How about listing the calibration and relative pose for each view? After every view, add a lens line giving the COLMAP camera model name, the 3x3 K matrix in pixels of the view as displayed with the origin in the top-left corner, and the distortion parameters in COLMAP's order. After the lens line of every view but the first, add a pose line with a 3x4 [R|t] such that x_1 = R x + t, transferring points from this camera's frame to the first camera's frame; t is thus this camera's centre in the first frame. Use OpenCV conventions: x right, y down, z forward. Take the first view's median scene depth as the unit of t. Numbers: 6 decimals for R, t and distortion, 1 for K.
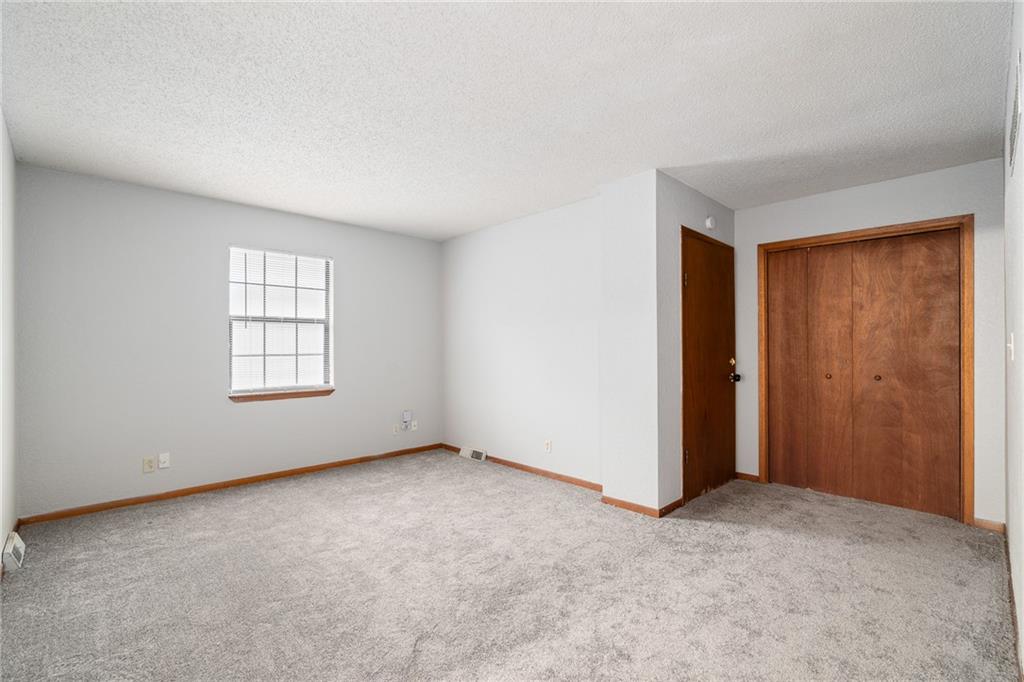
lens RADIAL K [[469.6, 0, 494.7], [0, 469.6, 343.8], [0, 0, 1]] dist [0.012245, -0.000180]
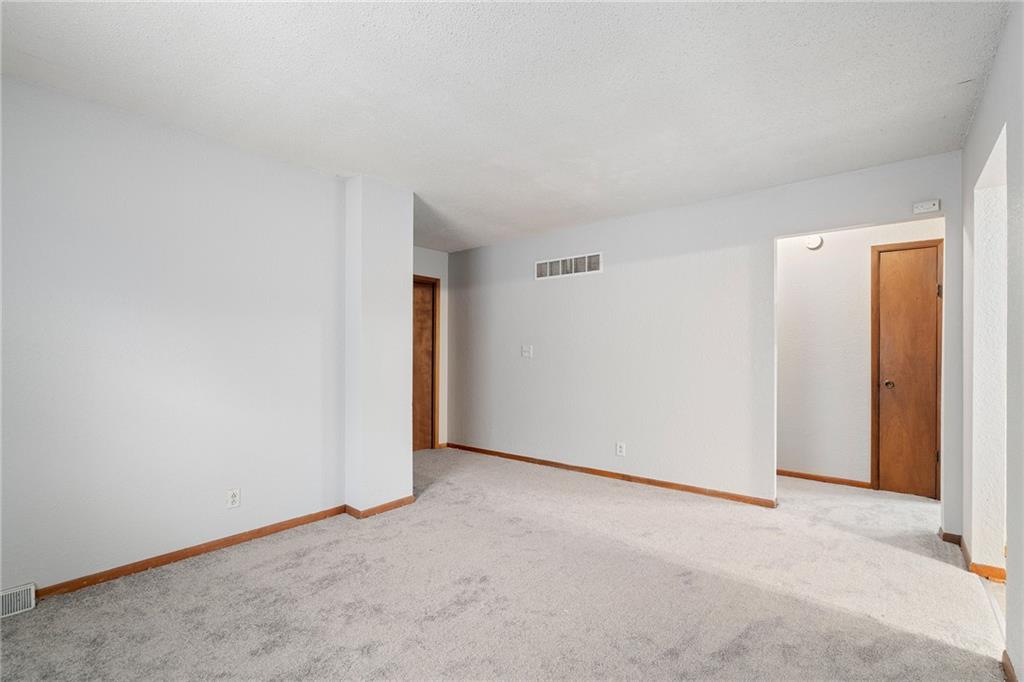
lens RADIAL K [[467.1, 0, 520.4], [0, 467.1, 354.0], [0, 0, 1]] dist [-0.000721, 0.000248]
pose [[-0.142040, -0.006413, 0.989840, -0.555024], [-0.002376, 0.999978, 0.006138, 0.004453], [-0.989858, -0.001480, -0.142052, 0.628778]]
